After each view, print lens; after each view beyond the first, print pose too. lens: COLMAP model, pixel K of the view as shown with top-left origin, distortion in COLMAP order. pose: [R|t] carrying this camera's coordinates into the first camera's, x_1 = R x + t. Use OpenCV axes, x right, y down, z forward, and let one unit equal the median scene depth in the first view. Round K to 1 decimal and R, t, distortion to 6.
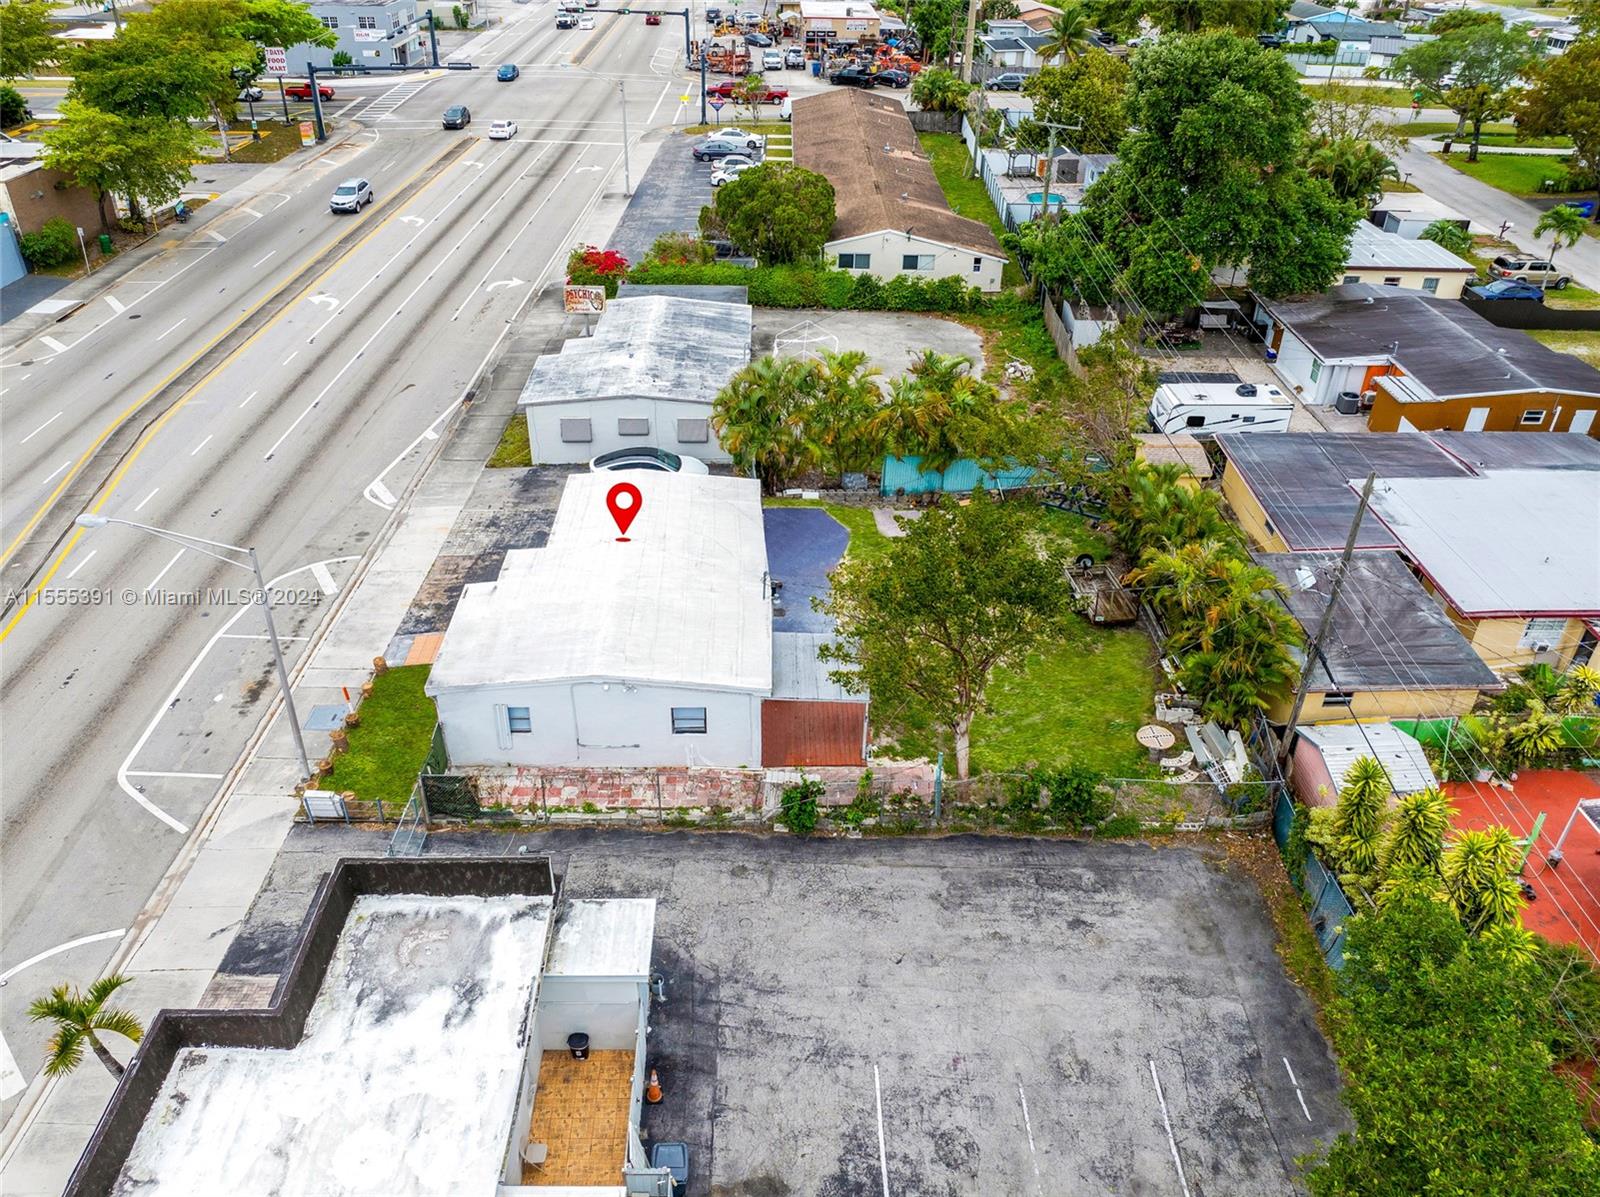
lens RADIAL K [[1142.1, 0, 795.2], [0, 1142.1, 588.2], [0, 0, 1]] dist [-0.034128, -0.000218]
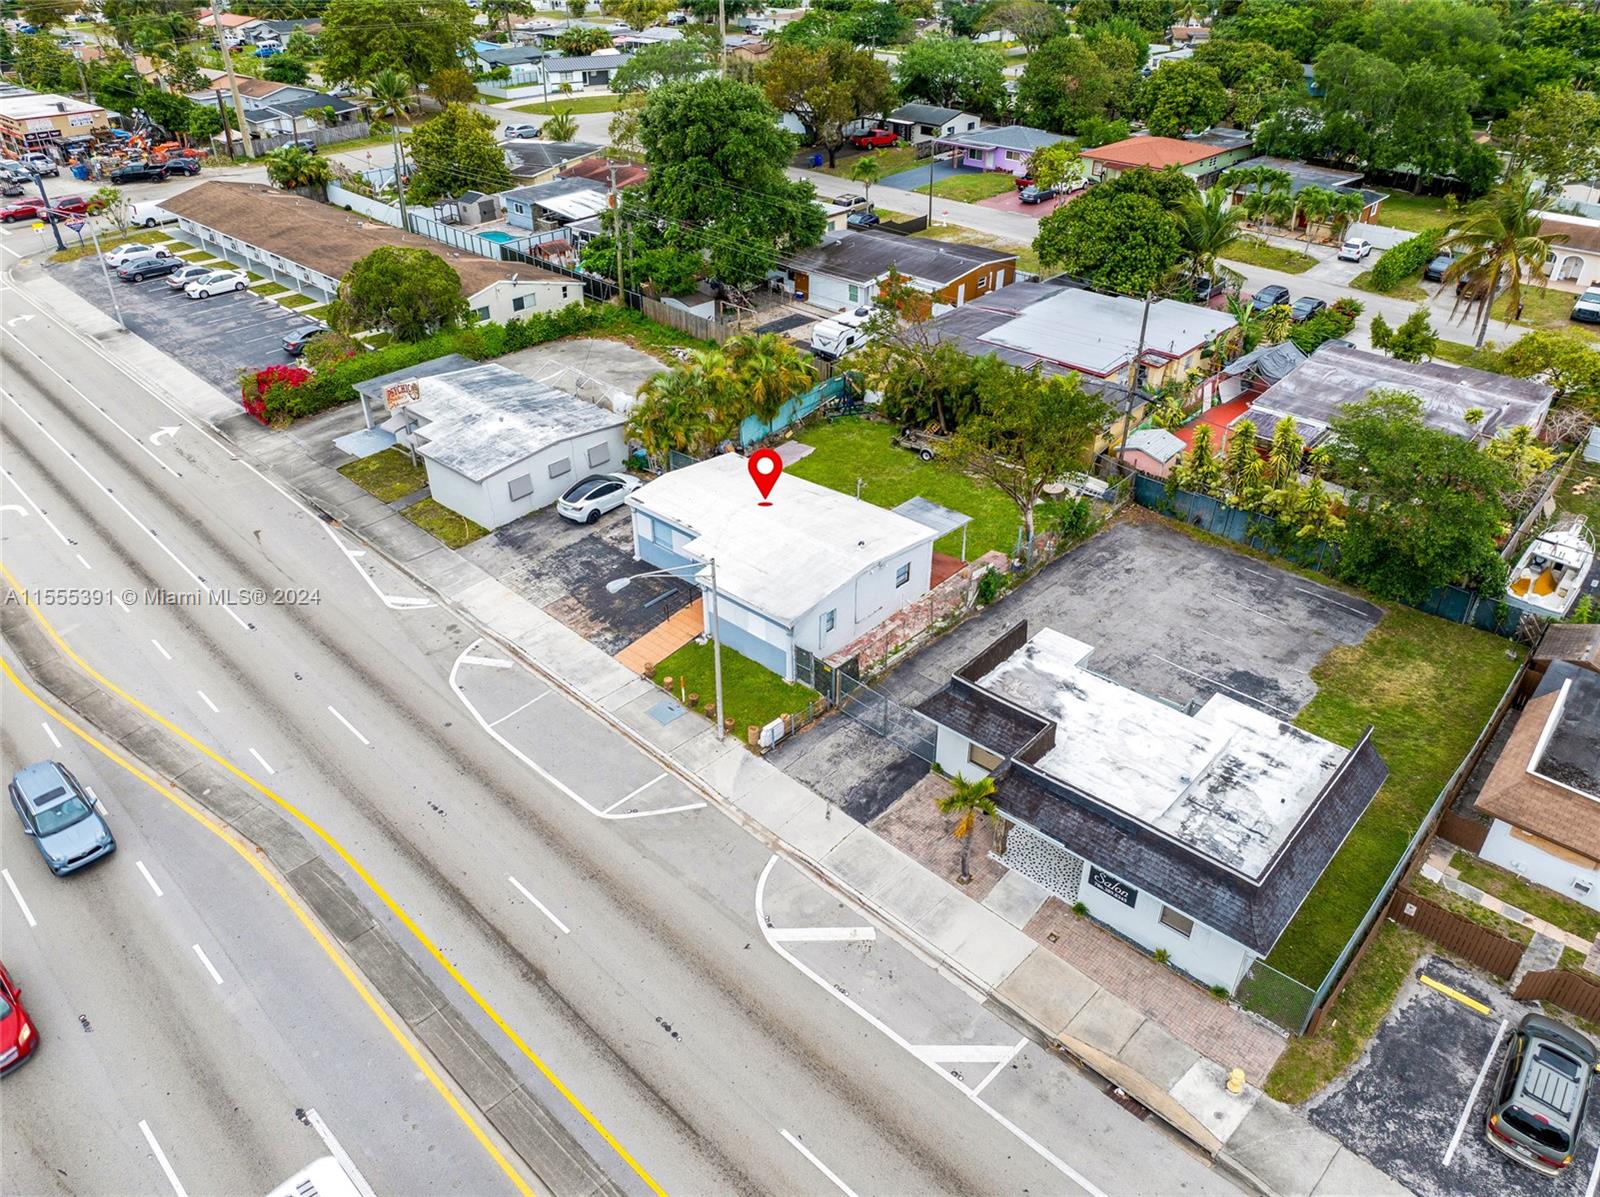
lens RADIAL K [[1108.9, 0, 806.3], [0, 1108.9, 613.2], [0, 0, 1]] dist [-0.031683, -0.003290]
pose [[0.685305, -0.416100, 0.597677, -1.080303], [0.407852, 0.899207, 0.158375, -0.123742], [-0.603336, 0.135229, 0.785938, -0.070632]]
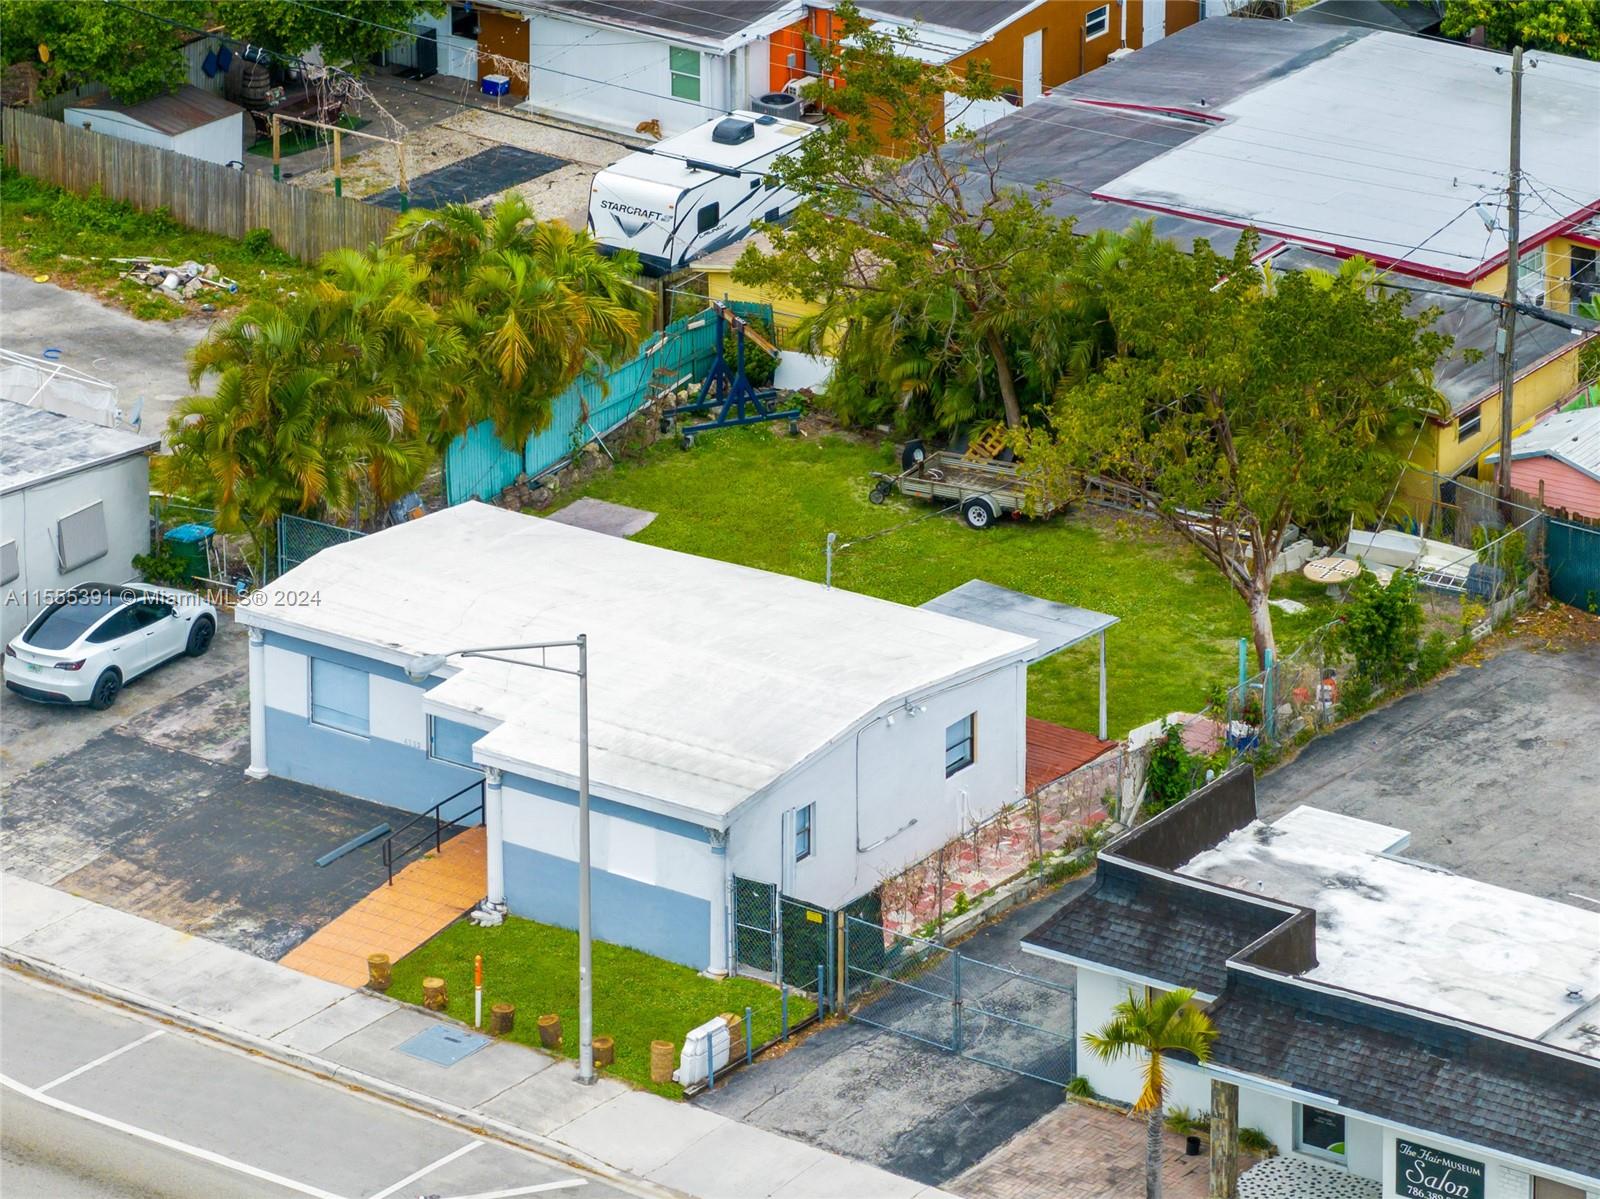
lens RADIAL K [[7475.6, 0, 806.0], [0, 7475.6, 52.6], [0, 0, 1]] dist [-0.010822, 0.014022]
pose [[0.594747, -0.258695, 0.761153, -3.123663], [0.448132, 0.892744, -0.046741, -0.067111], [-0.667423, 0.368896, 0.646886, -1.698322]]
